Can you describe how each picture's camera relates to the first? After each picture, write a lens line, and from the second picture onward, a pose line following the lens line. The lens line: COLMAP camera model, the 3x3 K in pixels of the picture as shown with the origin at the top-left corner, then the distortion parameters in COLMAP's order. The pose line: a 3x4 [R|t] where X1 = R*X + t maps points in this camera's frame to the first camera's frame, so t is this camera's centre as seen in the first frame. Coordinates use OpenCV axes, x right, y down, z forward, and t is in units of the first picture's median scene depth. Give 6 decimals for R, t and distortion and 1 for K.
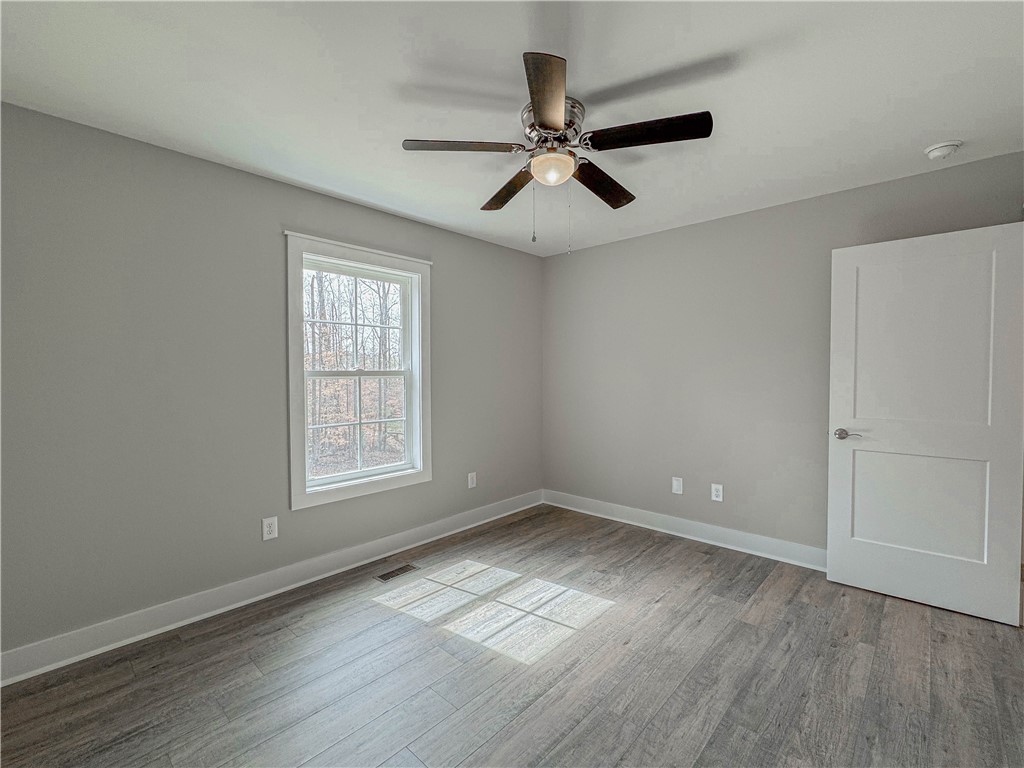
lens RADIAL K [[432.9, 0, 514.2], [0, 432.9, 384.0], [0, 0, 1]] dist [-0.000895, 0.000141]
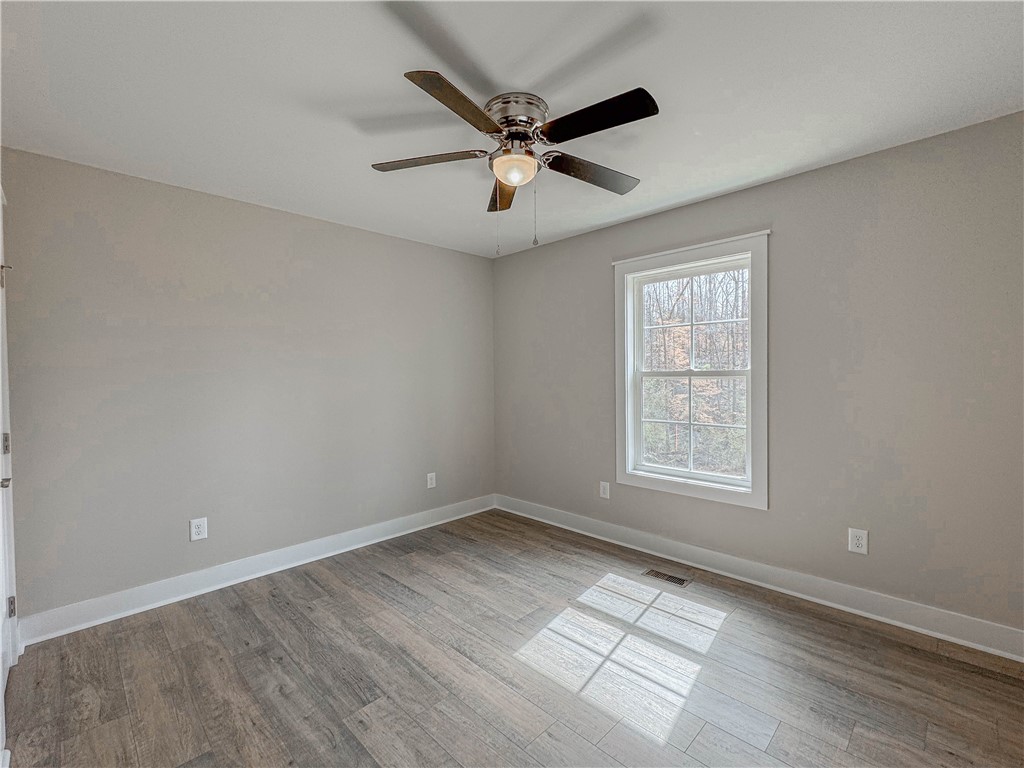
lens RADIAL K [[432.9, 0, 514.2], [0, 432.9, 384.0], [0, 0, 1]] dist [-0.000895, 0.000141]
pose [[0.006822, 0.027336, -0.999603, 0.724802], [-0.013039, 0.999544, 0.027246, -0.025574], [0.999892, 0.012848, 0.007175, 0.669761]]
